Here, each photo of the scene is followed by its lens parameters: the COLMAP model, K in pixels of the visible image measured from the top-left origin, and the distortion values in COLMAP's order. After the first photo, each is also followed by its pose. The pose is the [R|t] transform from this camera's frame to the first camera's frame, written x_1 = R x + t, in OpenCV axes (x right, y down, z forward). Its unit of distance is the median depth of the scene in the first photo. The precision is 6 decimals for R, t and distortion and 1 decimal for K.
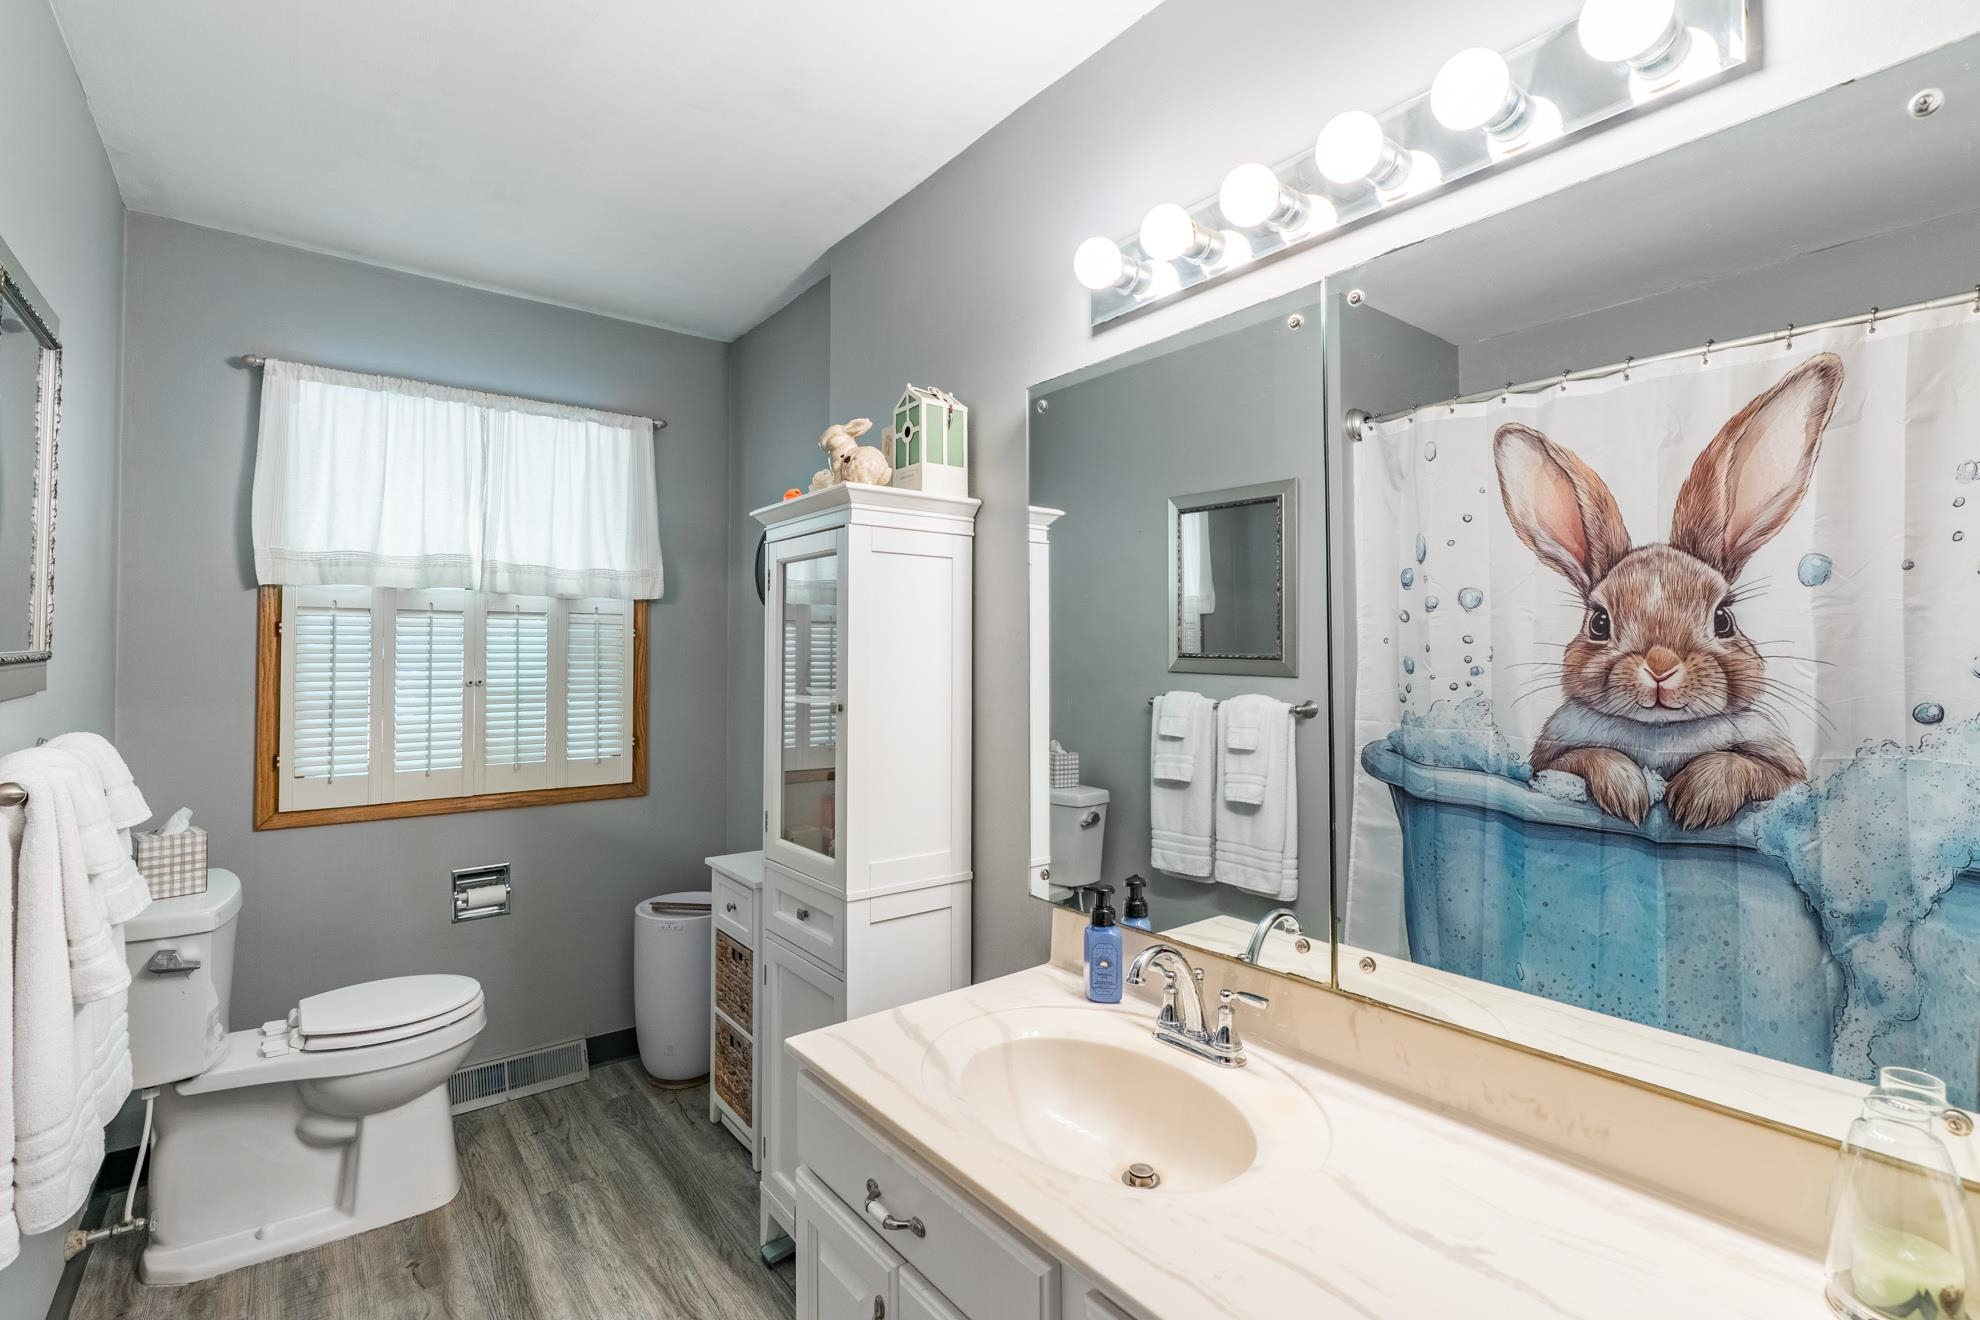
lens RADIAL K [[906.3, 0, 998.7], [0, 906.3, 636.3], [0, 0, 1]] dist [-0.004499, 0.001745]
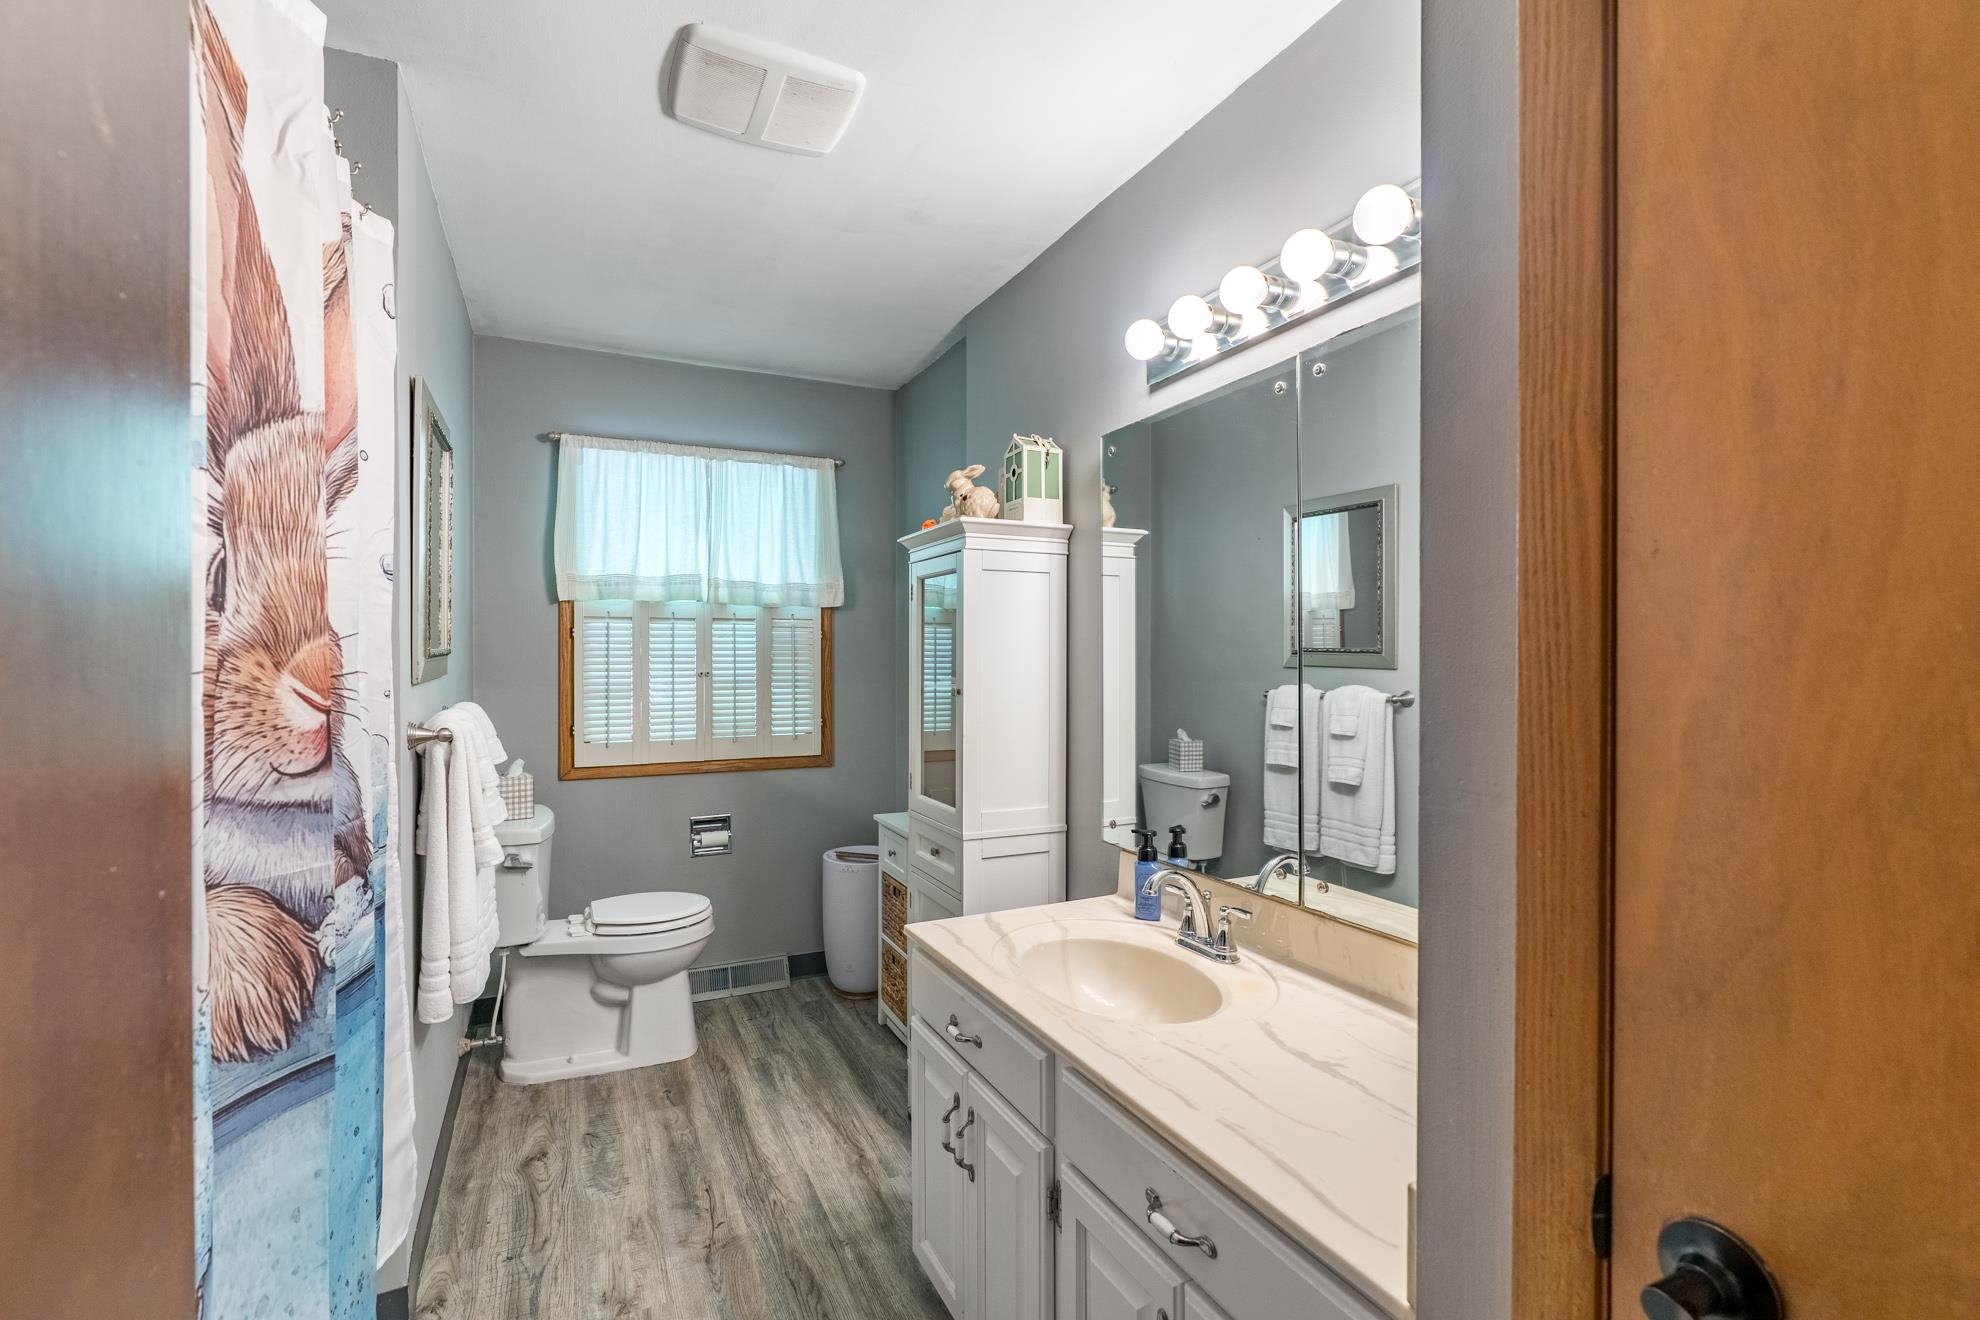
lens RADIAL K [[905.1, 0, 993.6], [0, 905.1, 655.6], [0, 0, 1]] dist [-0.001917, 0.000248]
pose [[0.975813, -0.000254, -0.218608, 0.137457], [0.005090, 0.999755, 0.021560, -0.000247], [0.218549, -0.022151, 0.975575, -0.218402]]
